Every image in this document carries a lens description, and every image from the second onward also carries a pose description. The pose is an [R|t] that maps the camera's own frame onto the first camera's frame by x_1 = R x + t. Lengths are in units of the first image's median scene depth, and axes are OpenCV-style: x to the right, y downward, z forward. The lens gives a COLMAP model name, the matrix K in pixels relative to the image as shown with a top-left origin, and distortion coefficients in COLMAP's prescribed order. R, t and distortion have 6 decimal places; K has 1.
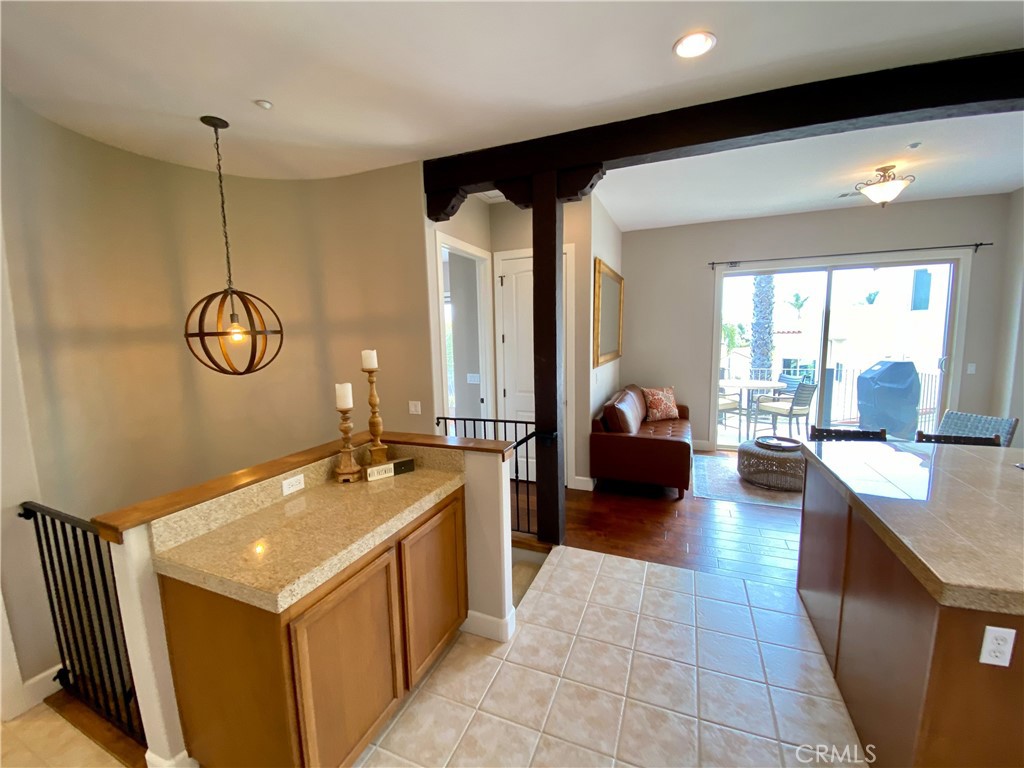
lens RADIAL K [[420.3, 0, 511.5], [0, 420.3, 384.6], [0, 0, 1]] dist [-0.017003, -0.001374]
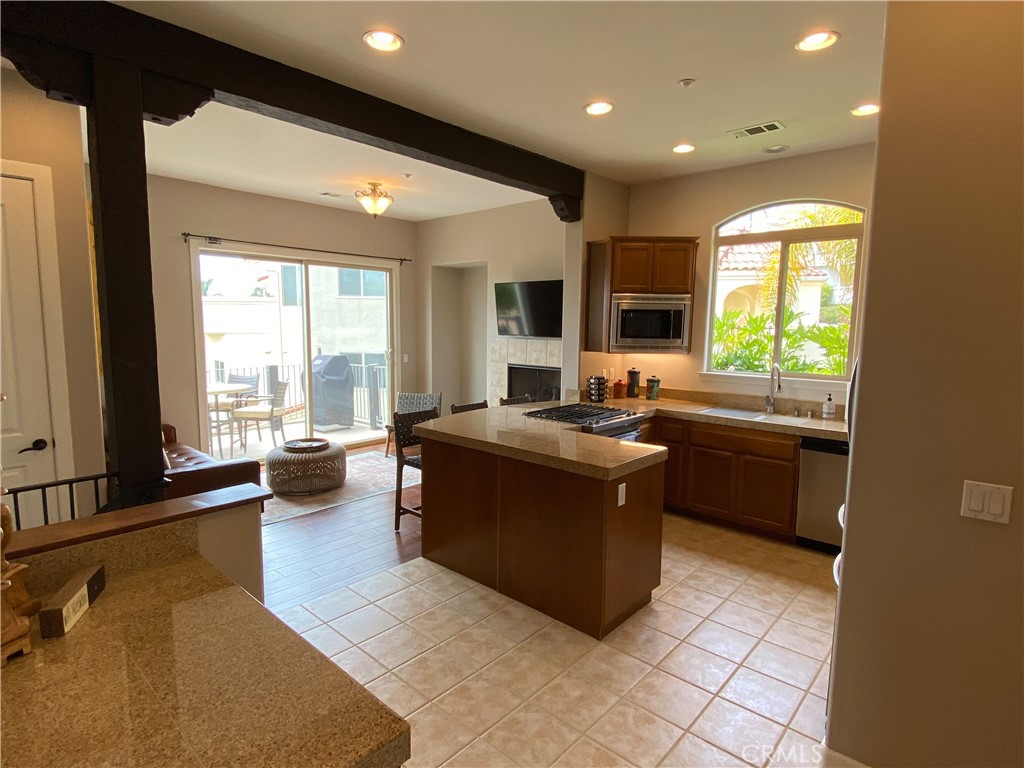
lens RADIAL K [[542.0, 0, 513.2], [0, 542.0, 383.6], [0, 0, 1]] dist [0.018249, -0.000314]
pose [[0.328247, -0.079224, 0.941264, -0.348701], [0.094836, 0.994206, 0.050607, -0.014299], [-0.939819, 0.072654, 0.333859, 0.147262]]
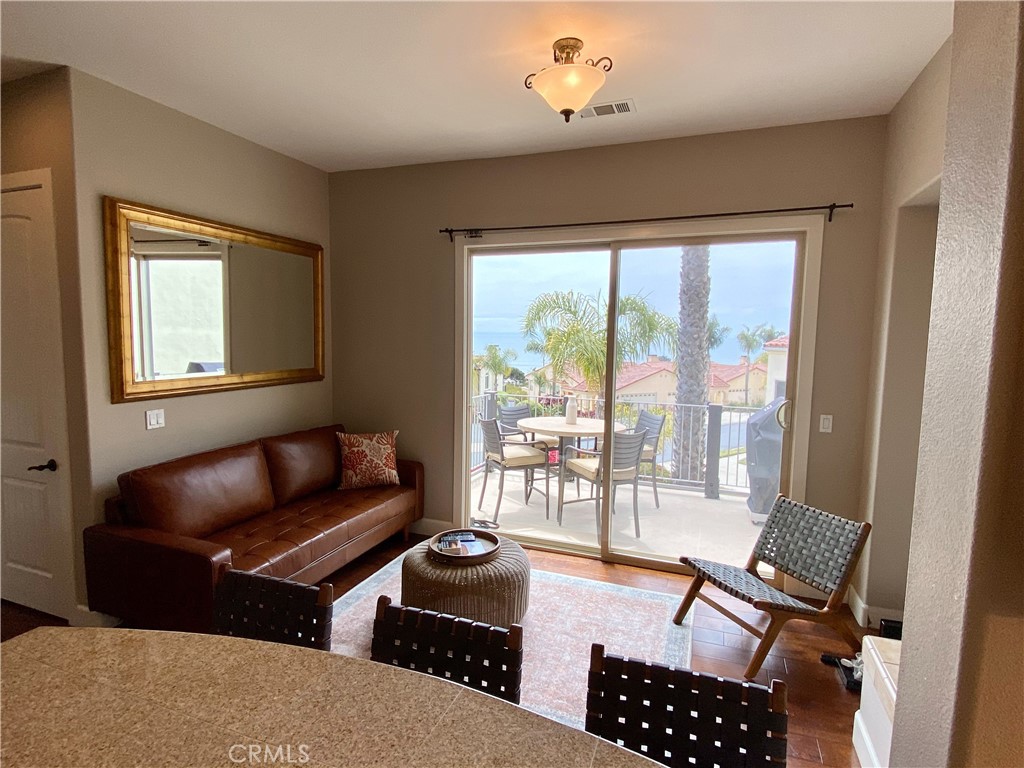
lens RADIAL K [[542.0, 0, 509.4], [0, 542.0, 385.4], [0, 0, 1]] dist [0.018249, -0.000314]
pose [[0.998683, 0.032484, 0.039722, 0.666645], [-0.031407, 0.999130, -0.027443, -0.058788], [-0.040579, 0.026159, 0.998834, 0.264734]]
